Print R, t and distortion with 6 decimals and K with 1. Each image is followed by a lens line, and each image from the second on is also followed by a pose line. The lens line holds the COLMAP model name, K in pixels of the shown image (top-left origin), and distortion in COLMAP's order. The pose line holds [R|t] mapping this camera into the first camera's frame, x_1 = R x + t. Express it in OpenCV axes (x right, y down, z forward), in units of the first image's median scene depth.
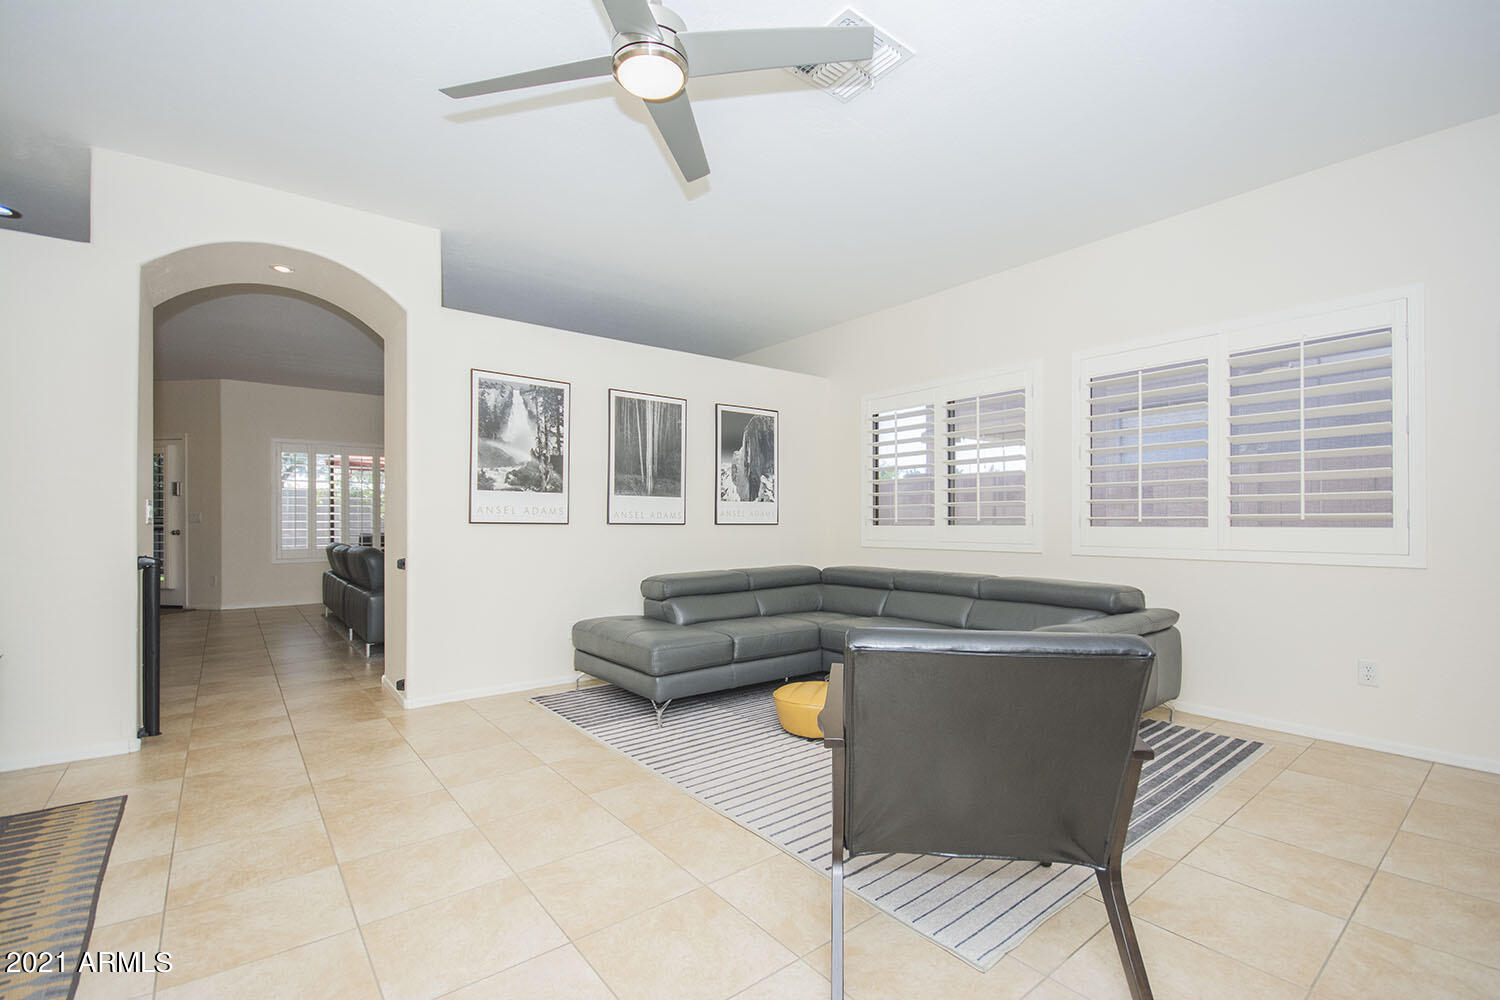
lens RADIAL K [[659.1, 0, 757.5], [0, 659.1, 515.0], [0, 0, 1]] dist [0.004643, -0.006999]
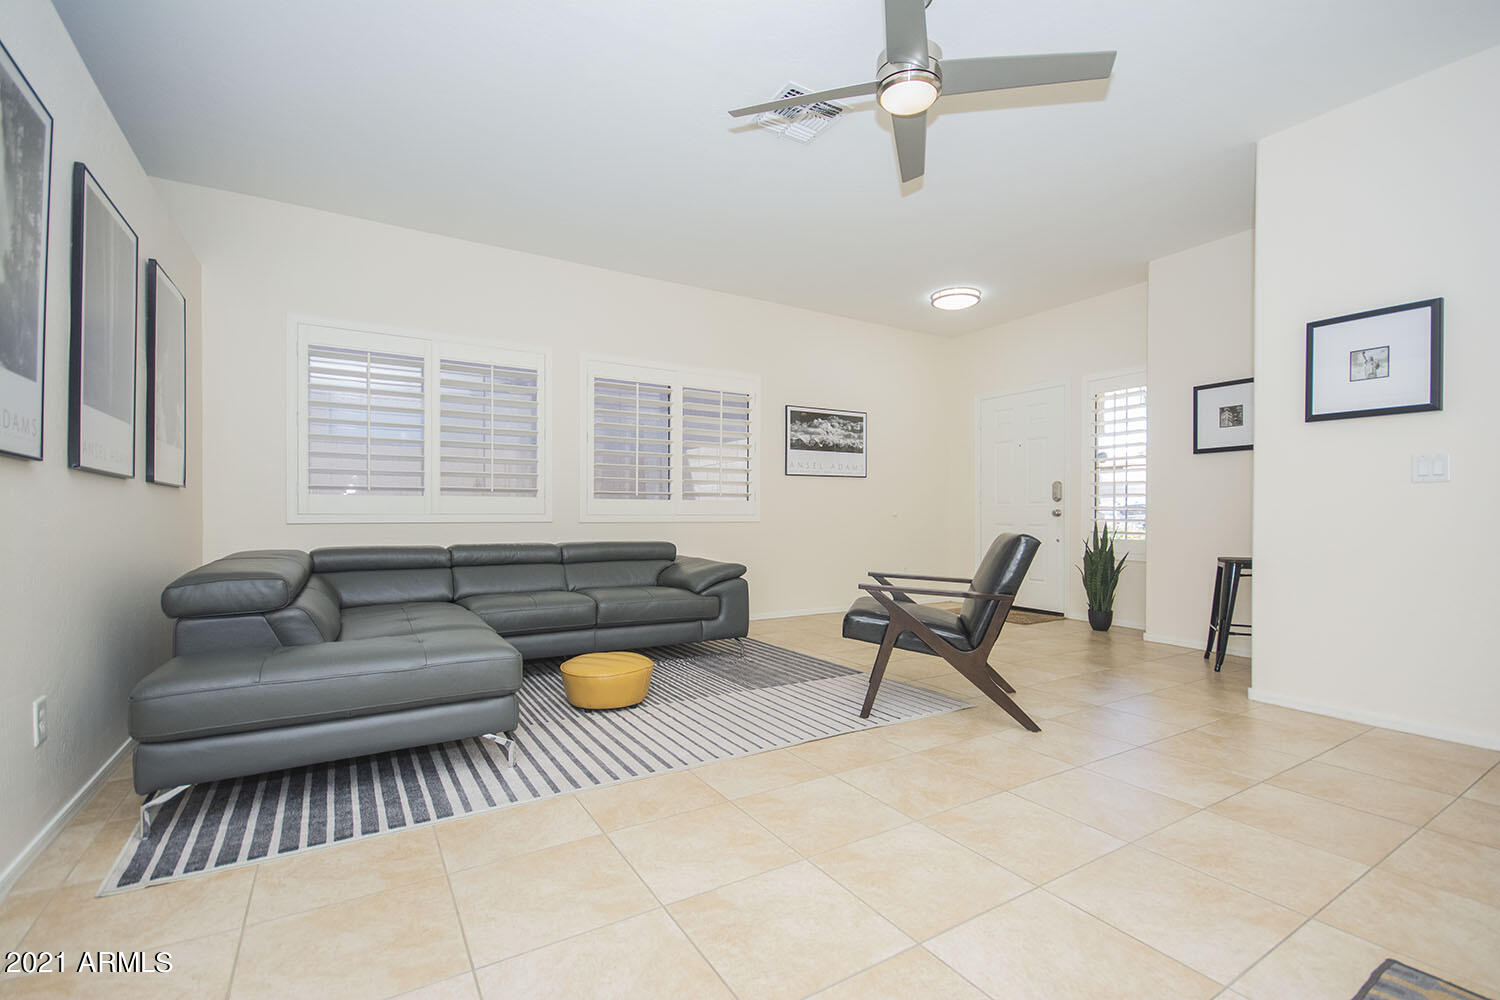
lens RADIAL K [[659.1, 0, 756.9], [0, 659.1, 513.3], [0, 0, 1]] dist [0.004643, -0.006999]
pose [[0.119200, 0.011365, 0.992805, -0.779411], [-0.011238, 0.999886, -0.010096, 0.062249], [-0.992807, -0.009954, 0.119314, 0.650142]]
